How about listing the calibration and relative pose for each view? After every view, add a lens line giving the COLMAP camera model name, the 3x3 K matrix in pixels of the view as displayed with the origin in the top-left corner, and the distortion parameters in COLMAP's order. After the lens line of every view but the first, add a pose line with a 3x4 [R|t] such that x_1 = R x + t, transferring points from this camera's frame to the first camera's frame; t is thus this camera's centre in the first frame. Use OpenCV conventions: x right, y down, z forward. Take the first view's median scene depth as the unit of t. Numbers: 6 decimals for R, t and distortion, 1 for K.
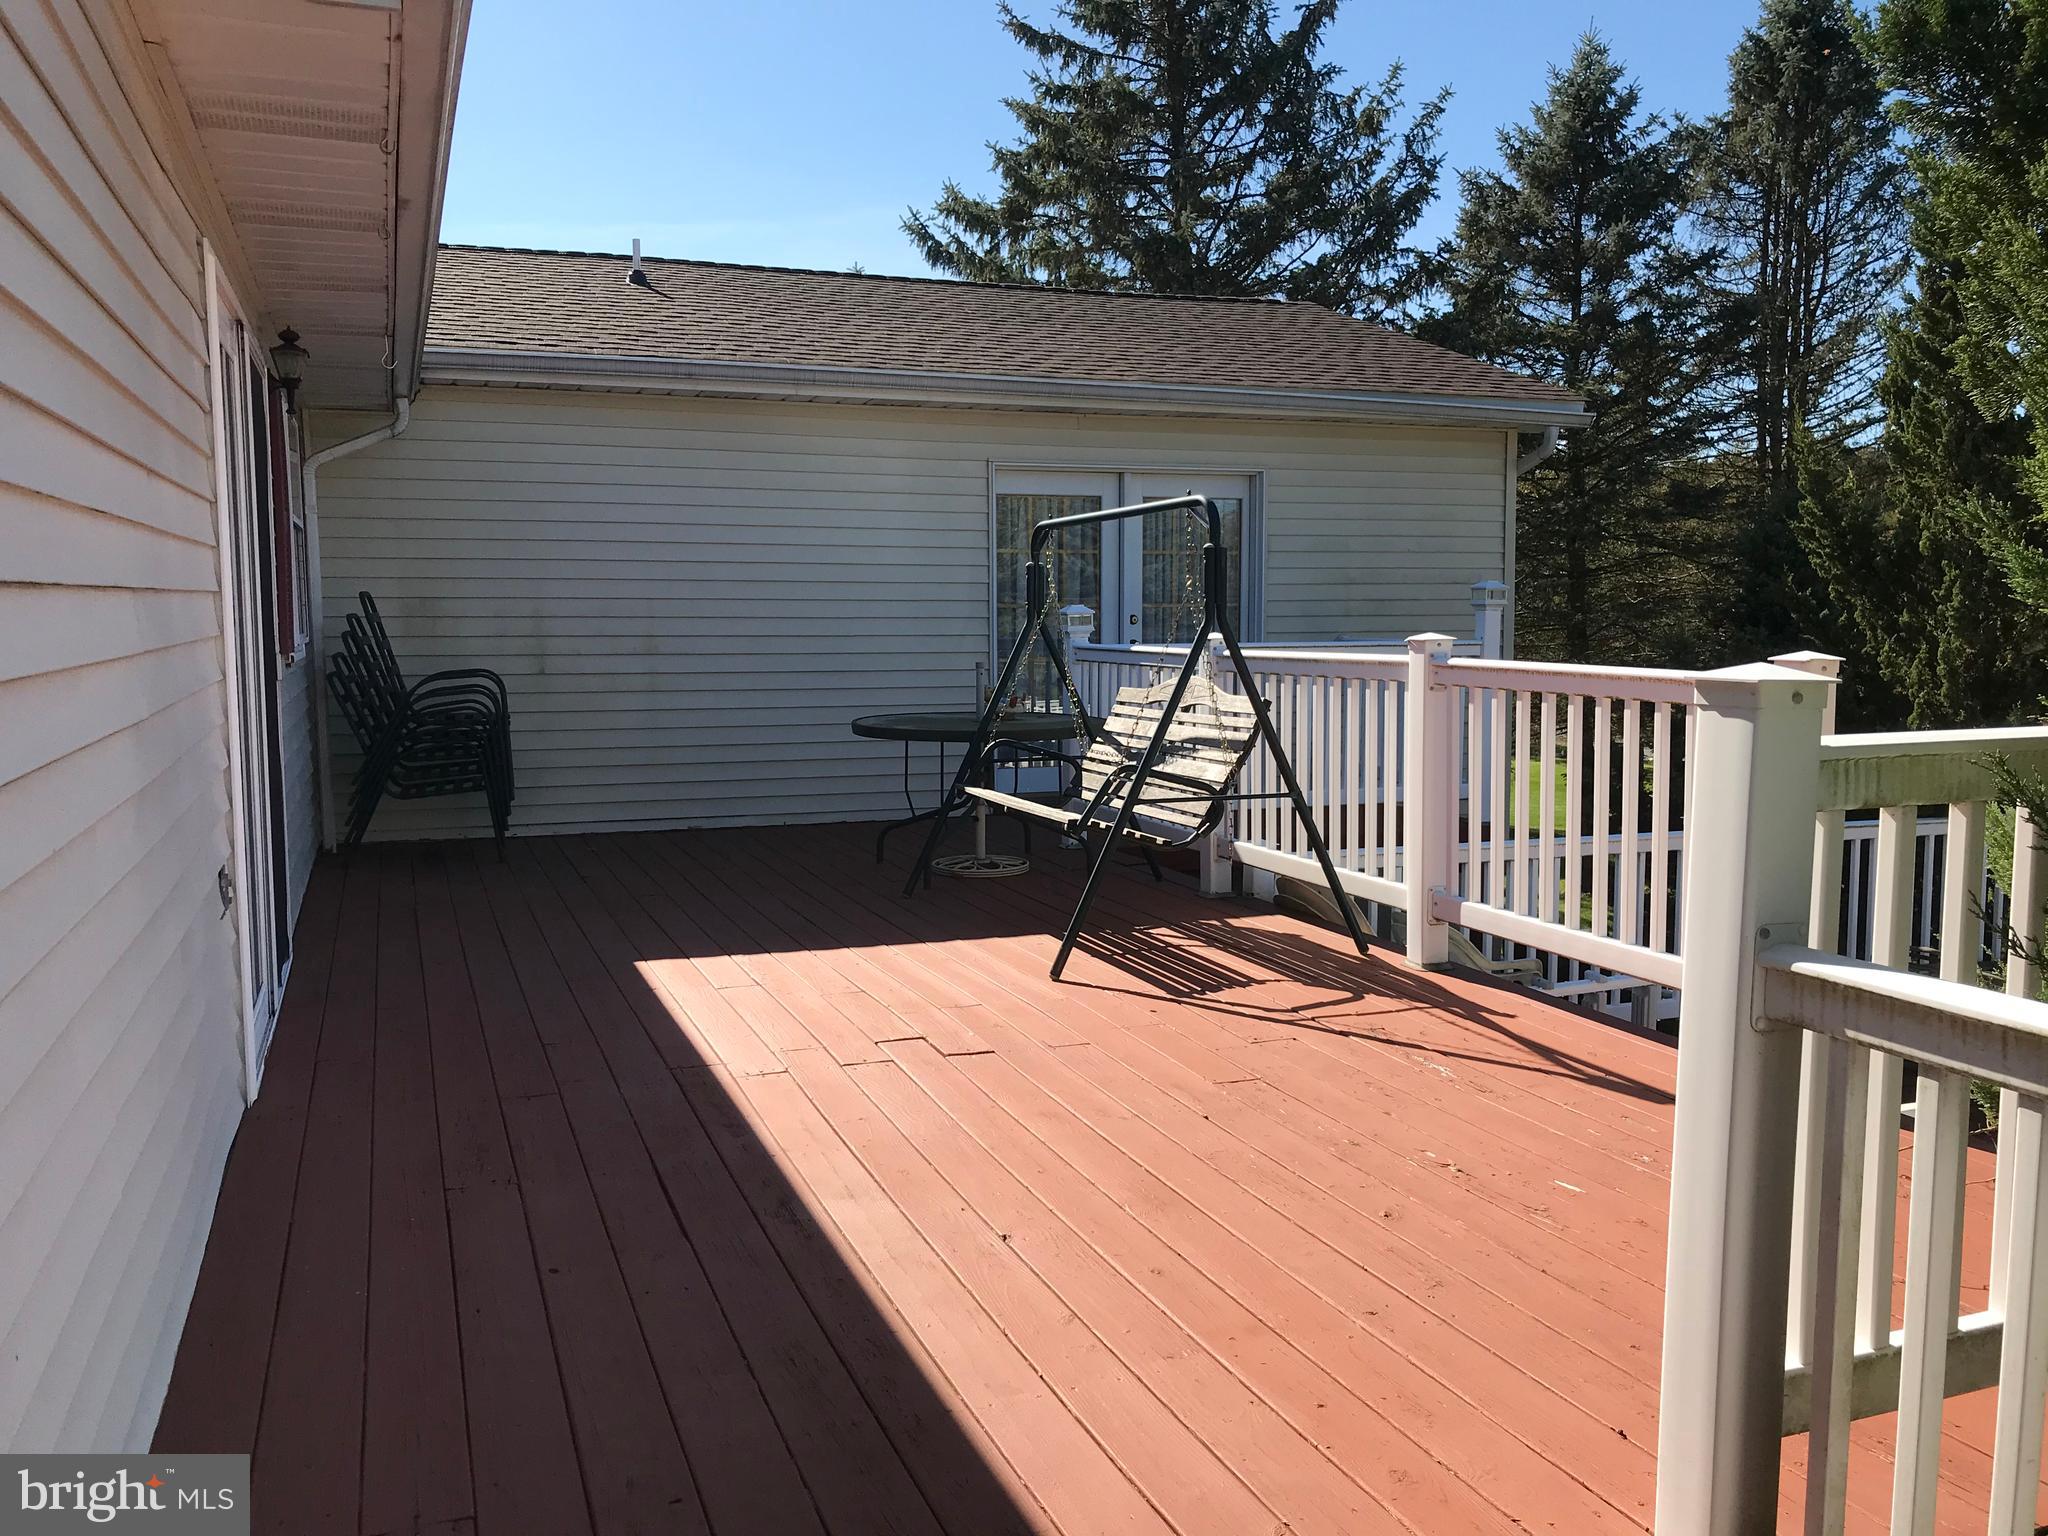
lens RADIAL K [[1674.7, 0, 1024.0], [0, 1674.7, 768.0], [0, 0, 1]] dist [0.002610, 0.004684]
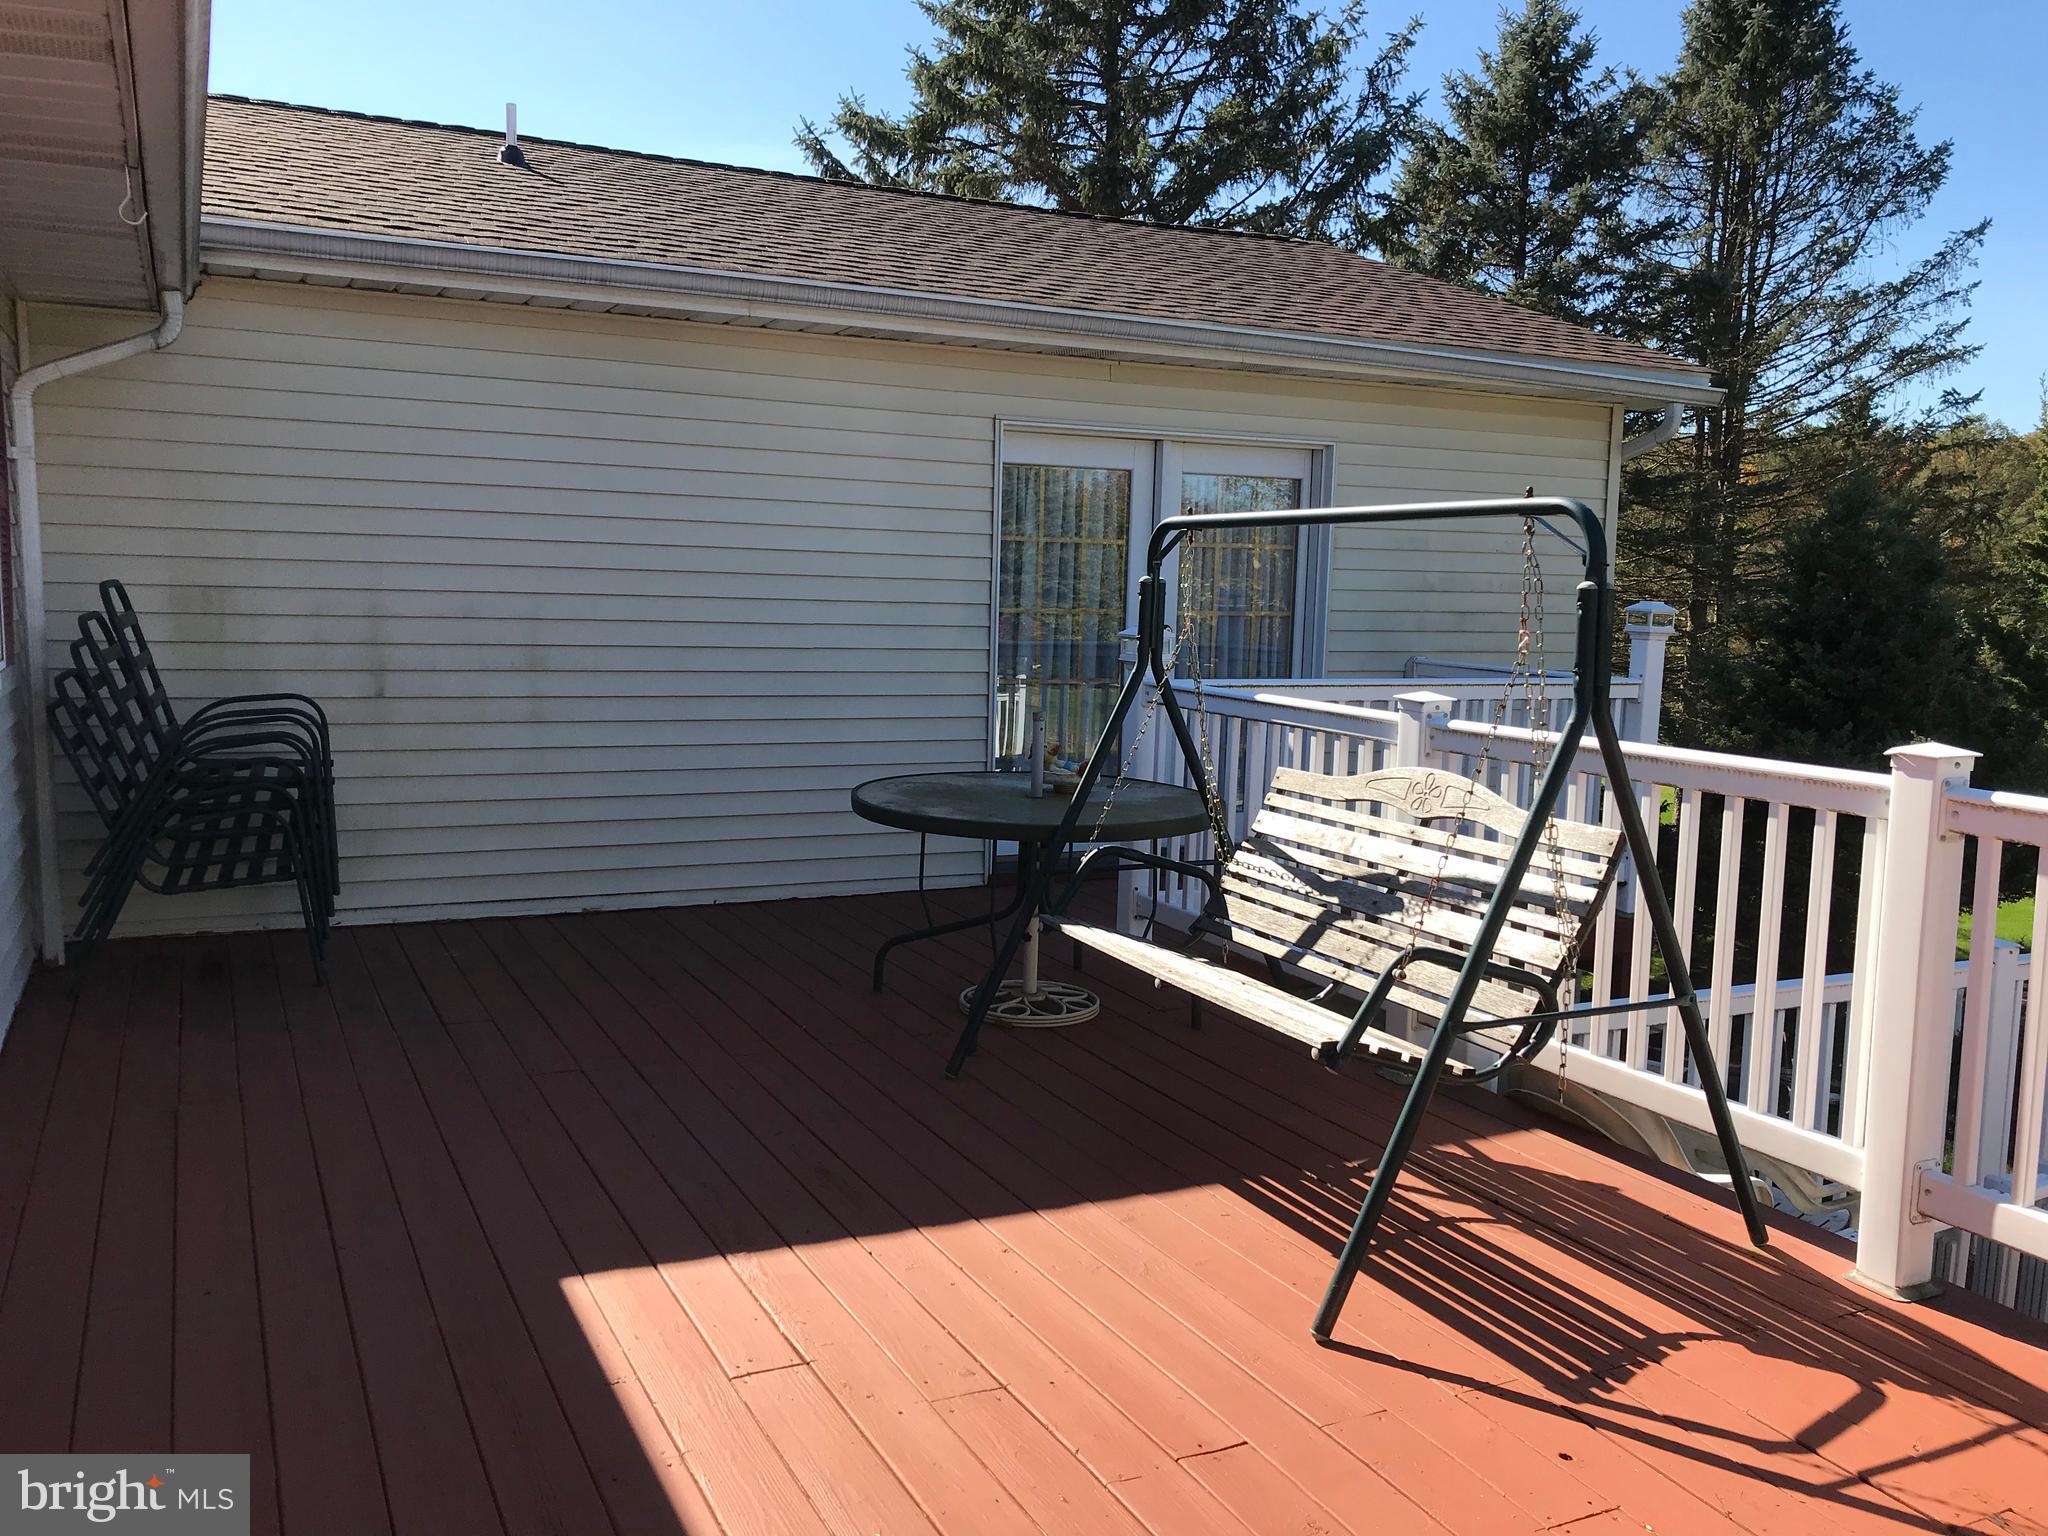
lens RADIAL K [[1681.5, 0, 1024.0], [0, 1681.5, 768.0], [0, 0, 1]] dist [-0.045211, 0.110568]
pose [[0.994778, 0.018698, 0.100339, -0.080192], [-0.021189, 0.999492, 0.023811, -0.044658], [-0.099843, -0.025813, 0.994668, 0.246089]]
